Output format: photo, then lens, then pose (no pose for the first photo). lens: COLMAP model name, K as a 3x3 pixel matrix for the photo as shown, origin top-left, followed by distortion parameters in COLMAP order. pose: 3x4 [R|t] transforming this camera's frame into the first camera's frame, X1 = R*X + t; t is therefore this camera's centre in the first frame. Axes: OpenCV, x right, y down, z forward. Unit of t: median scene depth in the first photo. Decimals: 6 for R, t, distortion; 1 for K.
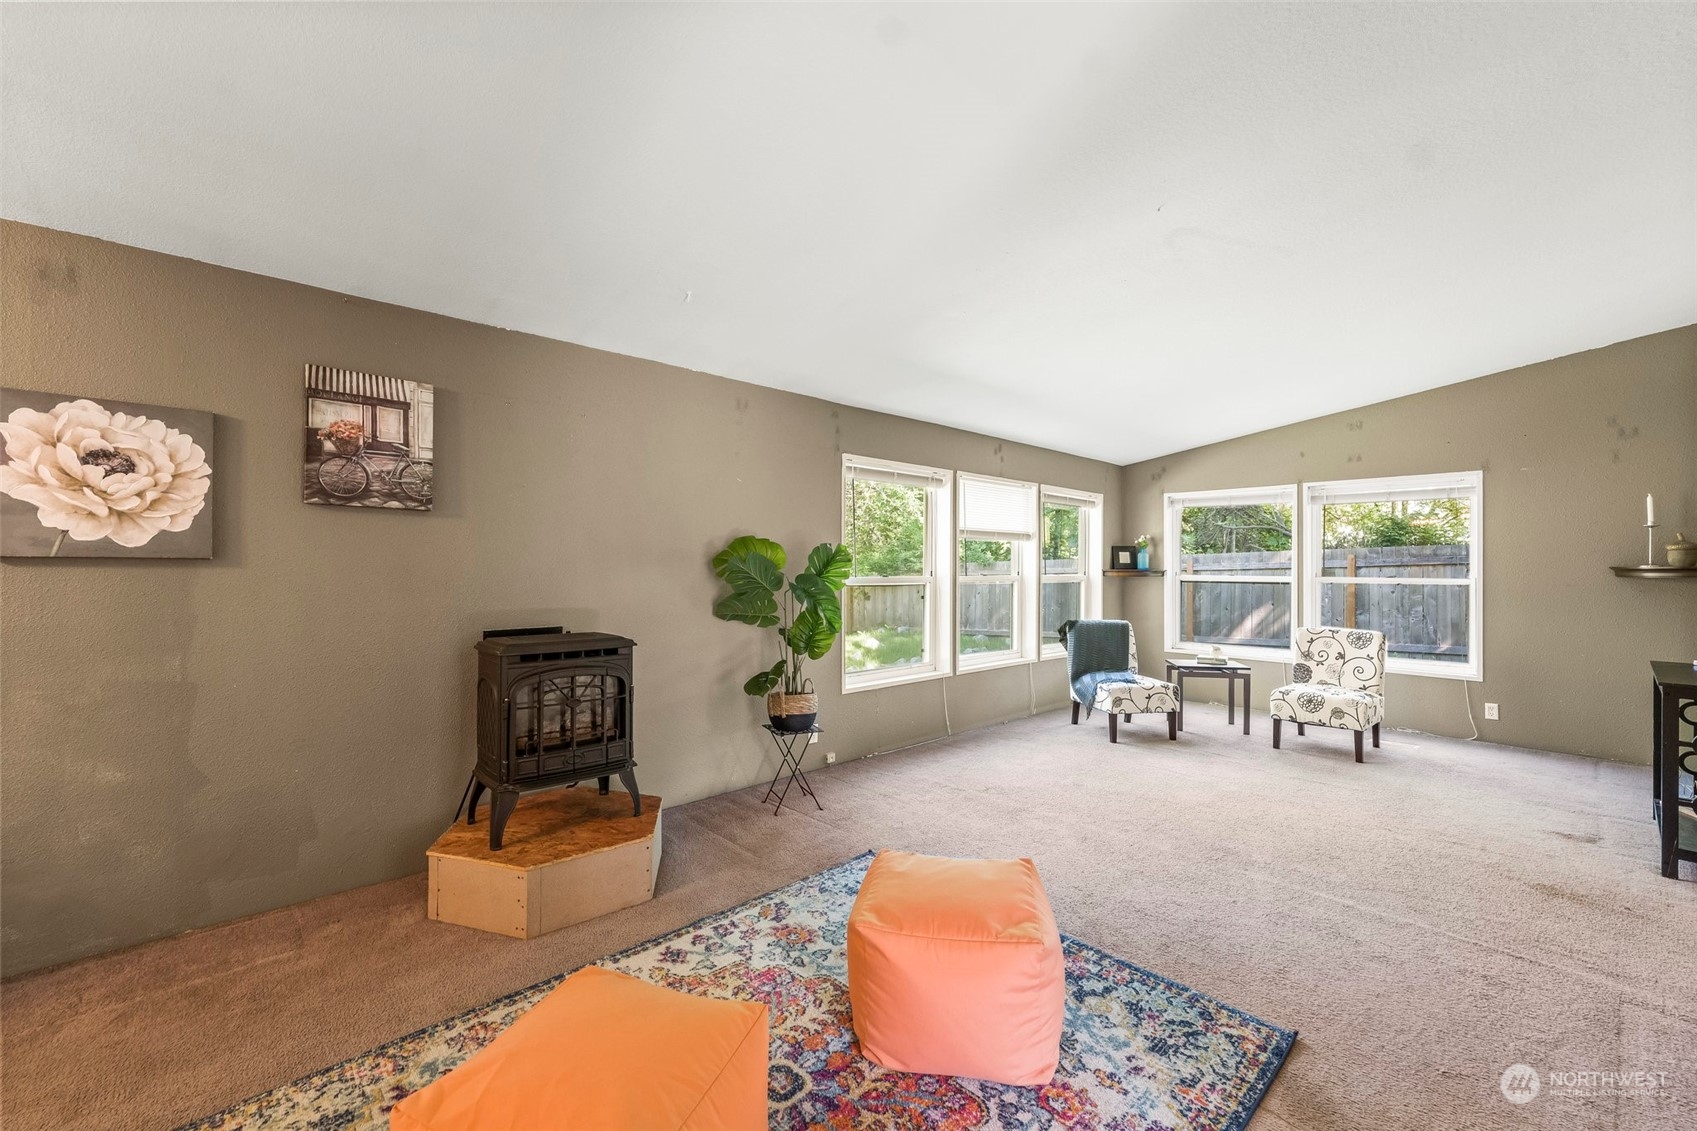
lens RADIAL K [[692.4, 0, 848.5], [0, 692.4, 565.5], [0, 0, 1]] dist [0.001287, -0.000320]
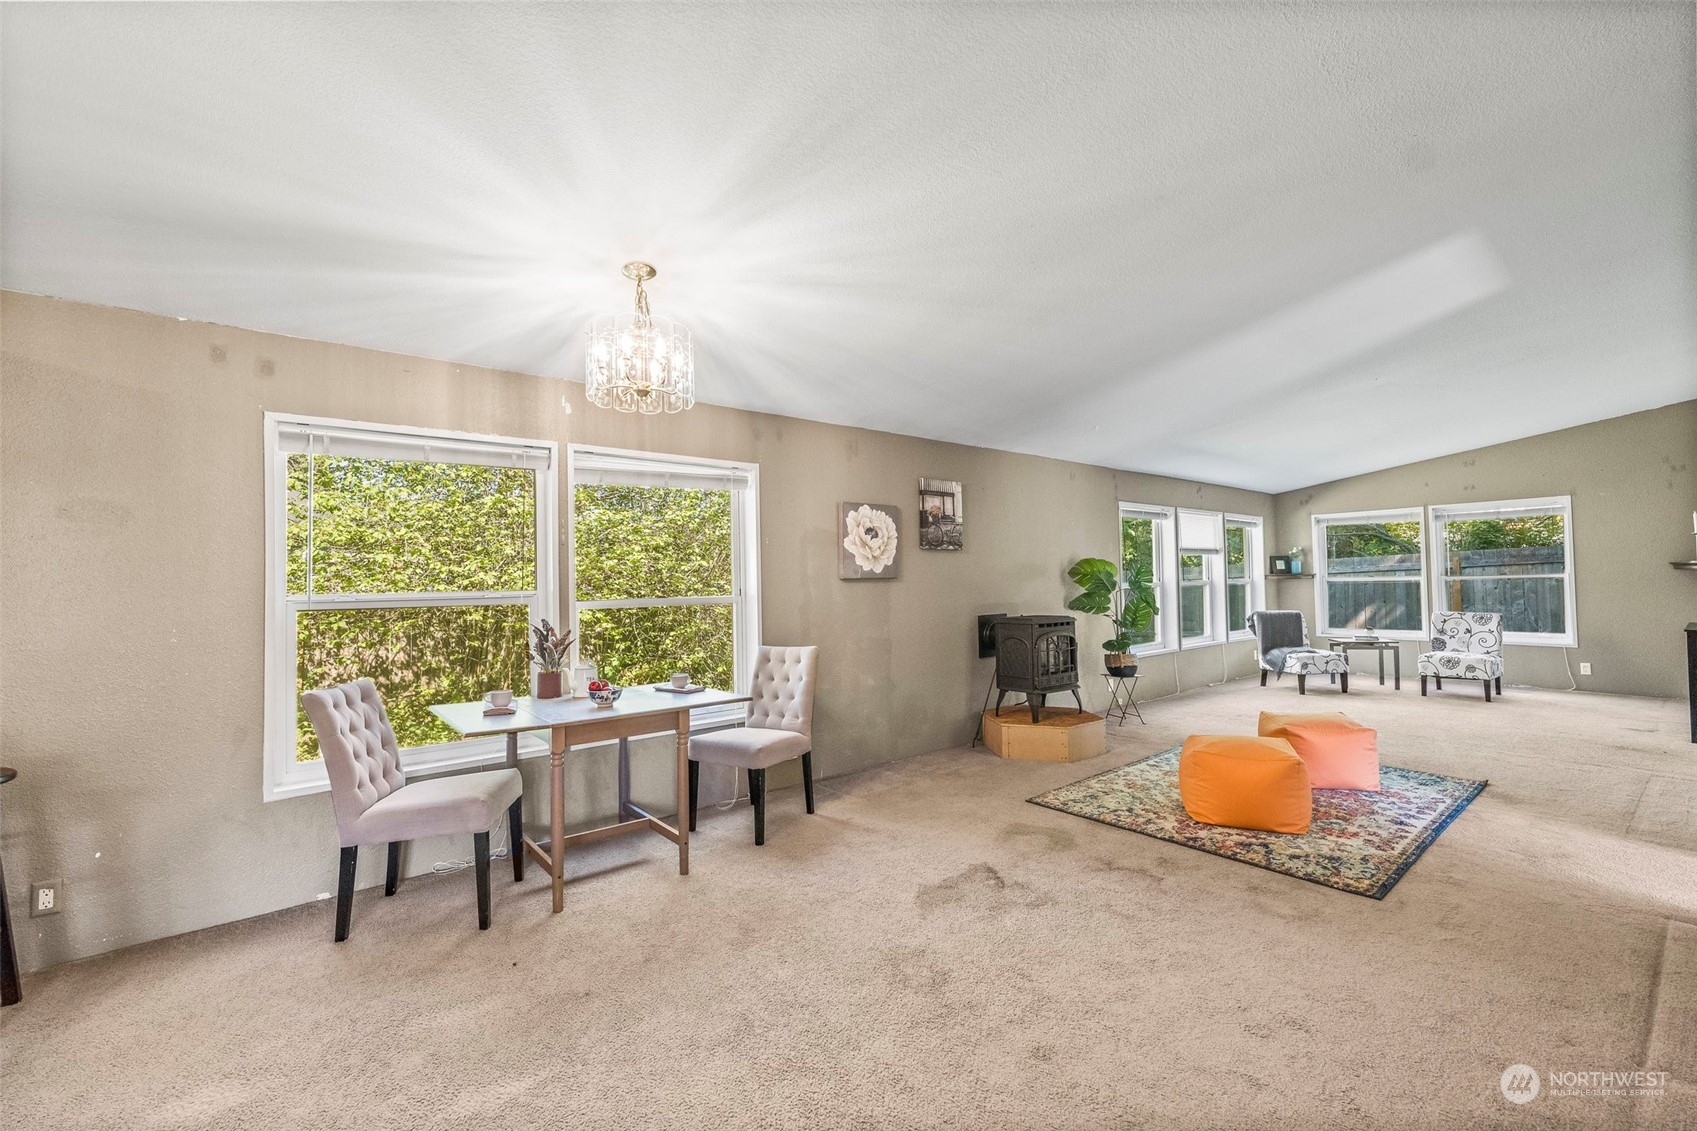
lens RADIAL K [[691.4, 0, 848.5], [0, 691.4, 565.5], [0, 0, 1]] dist [-0.000788, 0.000220]
pose [[0.996925, -0.026634, -0.073702, -0.605183], [0.025052, 0.999437, -0.022312, -0.002859], [0.074255, 0.020397, 0.997031, -0.684644]]
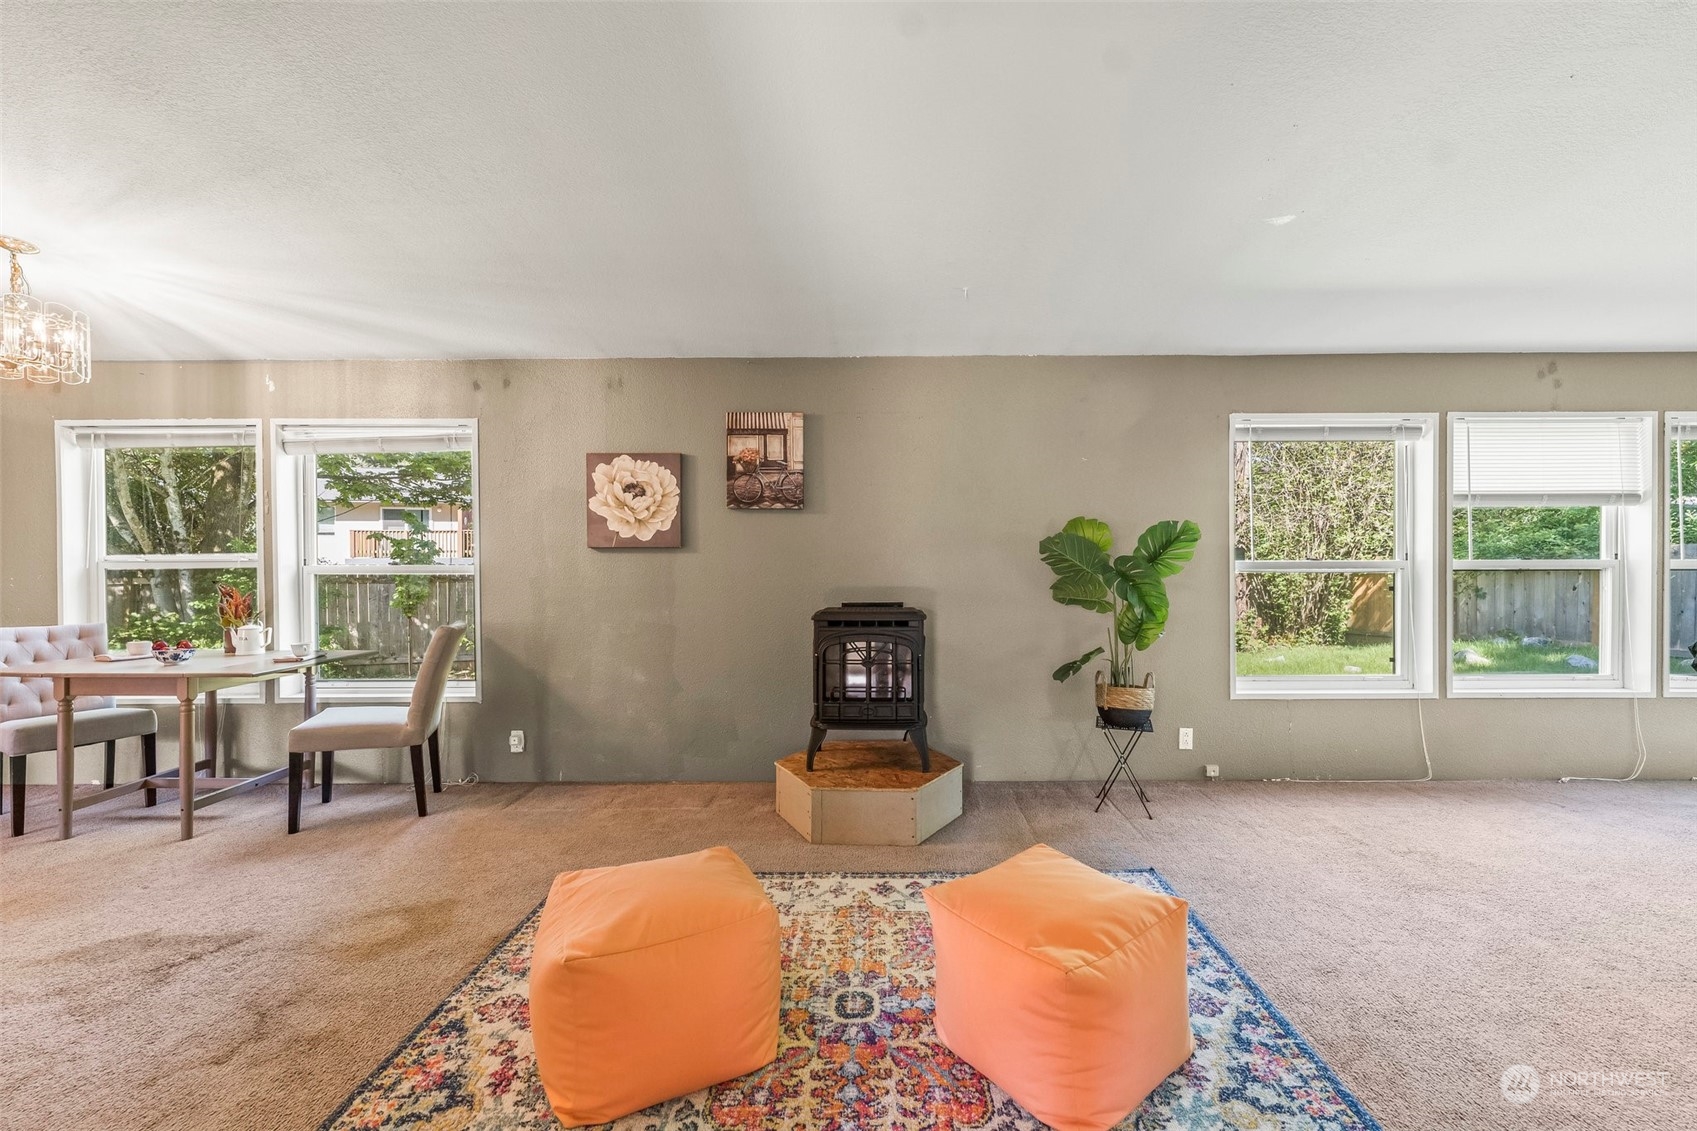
lens RADIAL K [[707.2, 0, 878.7], [0, 707.2, 561.8], [0, 0, 1]] dist [0.000942, 0.000050]
pose [[0.729824, -0.003976, -0.683624, 0.328896], [0.008891, 0.999954, 0.003677, 0.013801], [0.683577, -0.008762, 0.729825, 0.093791]]
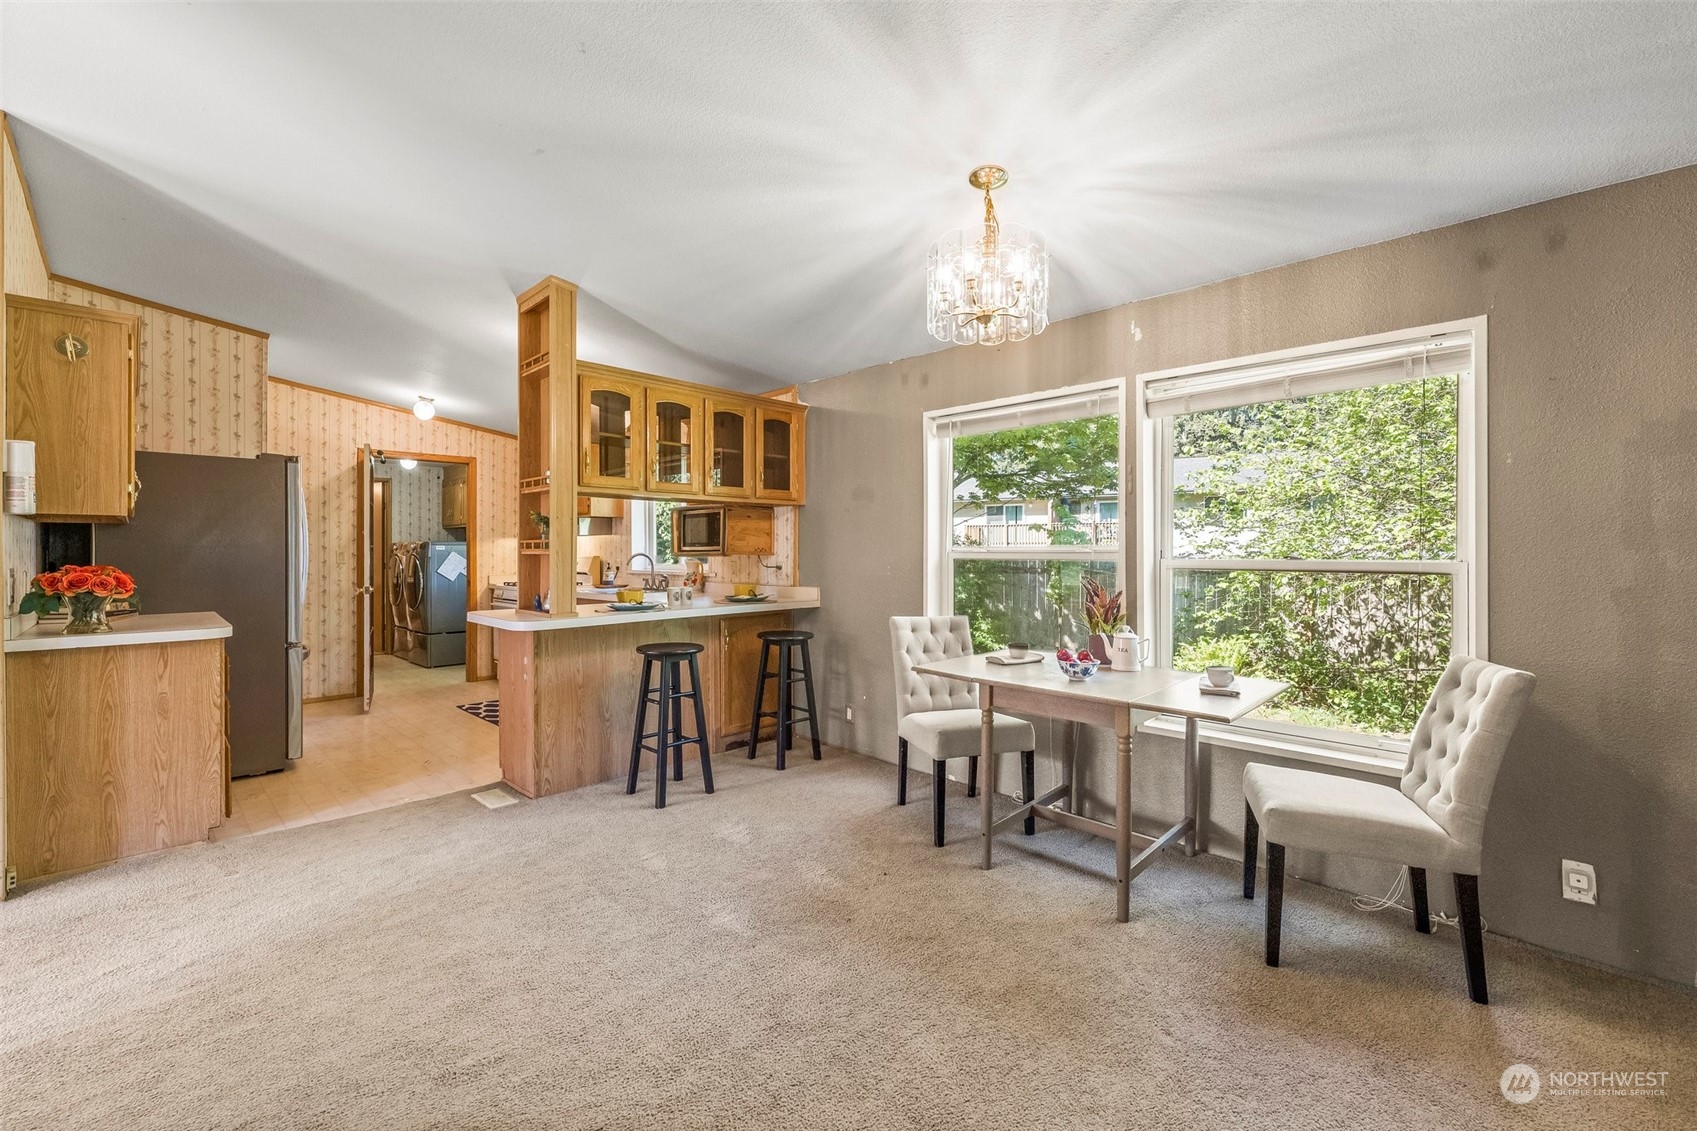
lens RADIAL K [[700.8, 0, 846.5], [0, 700.8, 547.3], [0, 0, 1]] dist [0.008488, -0.000022]
pose [[0.048853, -0.009089, -0.998765, -0.238240], [0.001177, 0.999958, -0.009043, 0.009168], [0.998805, -0.000733, 0.048861, -0.143191]]
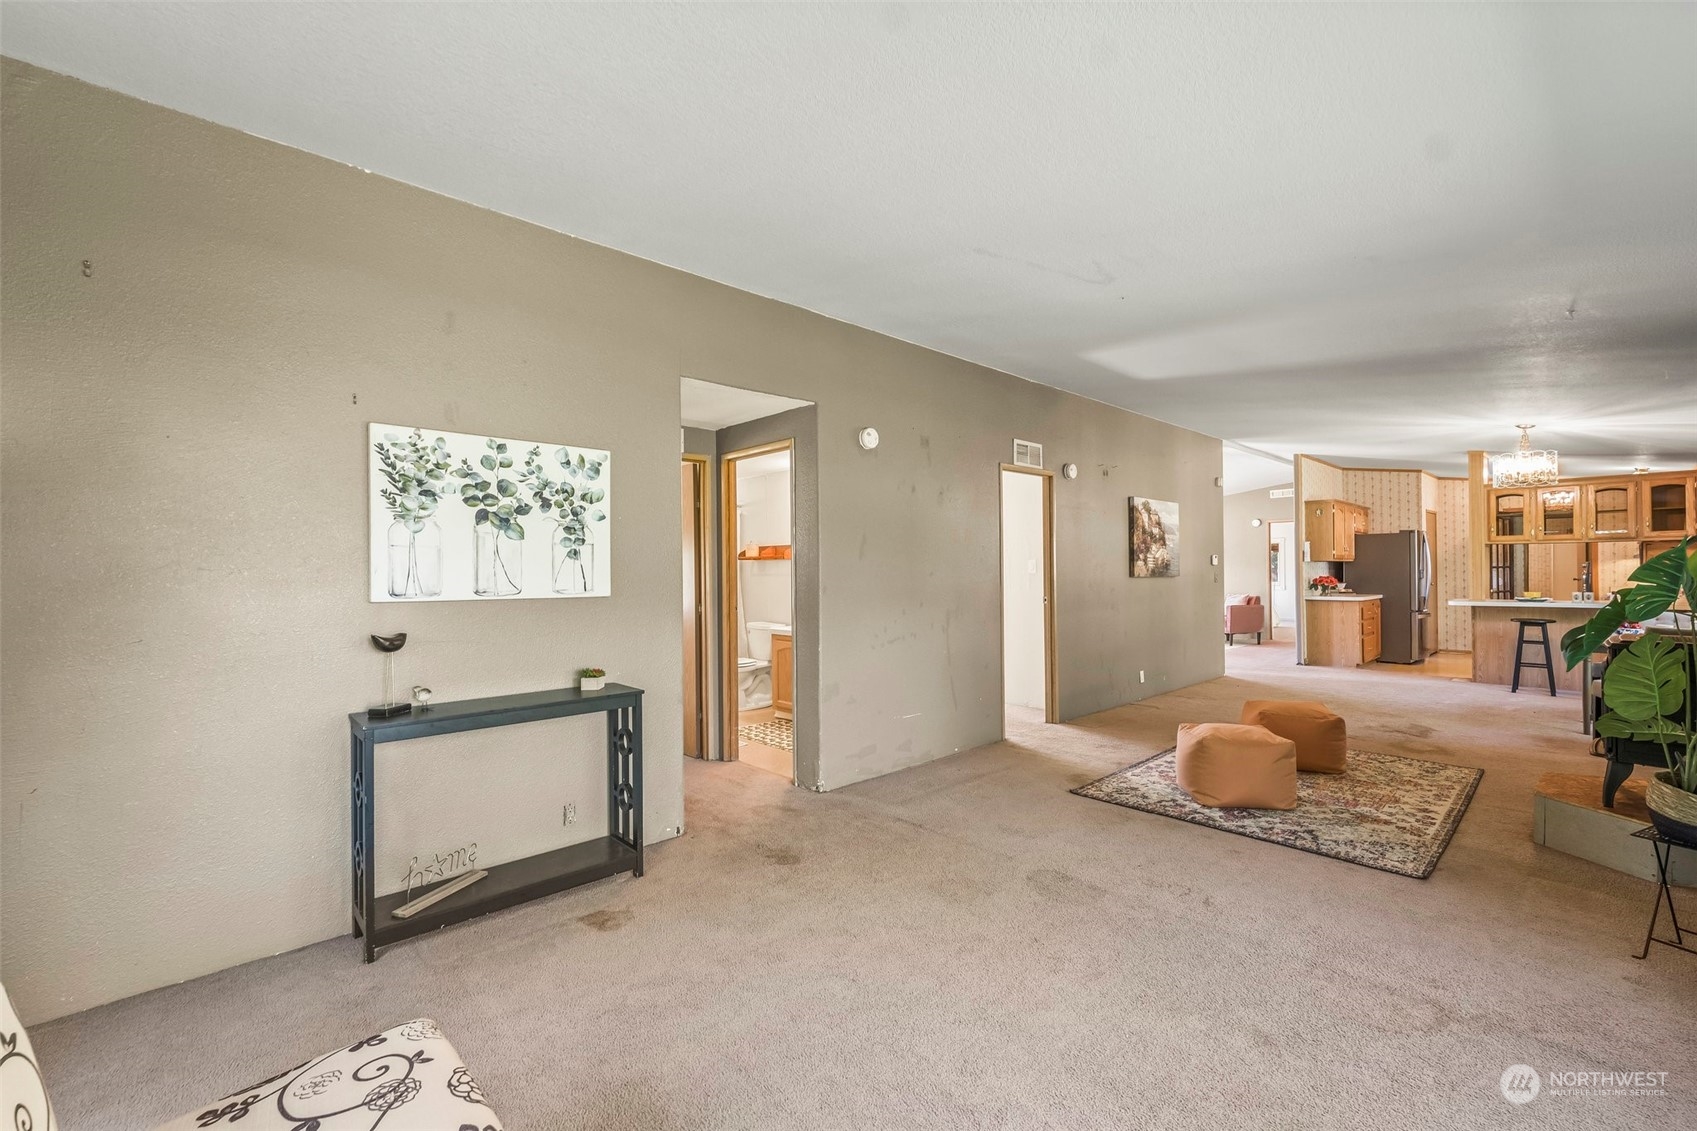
lens RADIAL K [[691.4, 0, 848.5], [0, 691.4, 565.5], [0, 0, 1]] dist [-0.000788, 0.000220]
pose [[-0.999944, 0.005031, 0.009361, 0.677264], [0.004979, 0.999972, -0.005540, -0.011904], [-0.009388, -0.005493, -0.999941, 1.634152]]
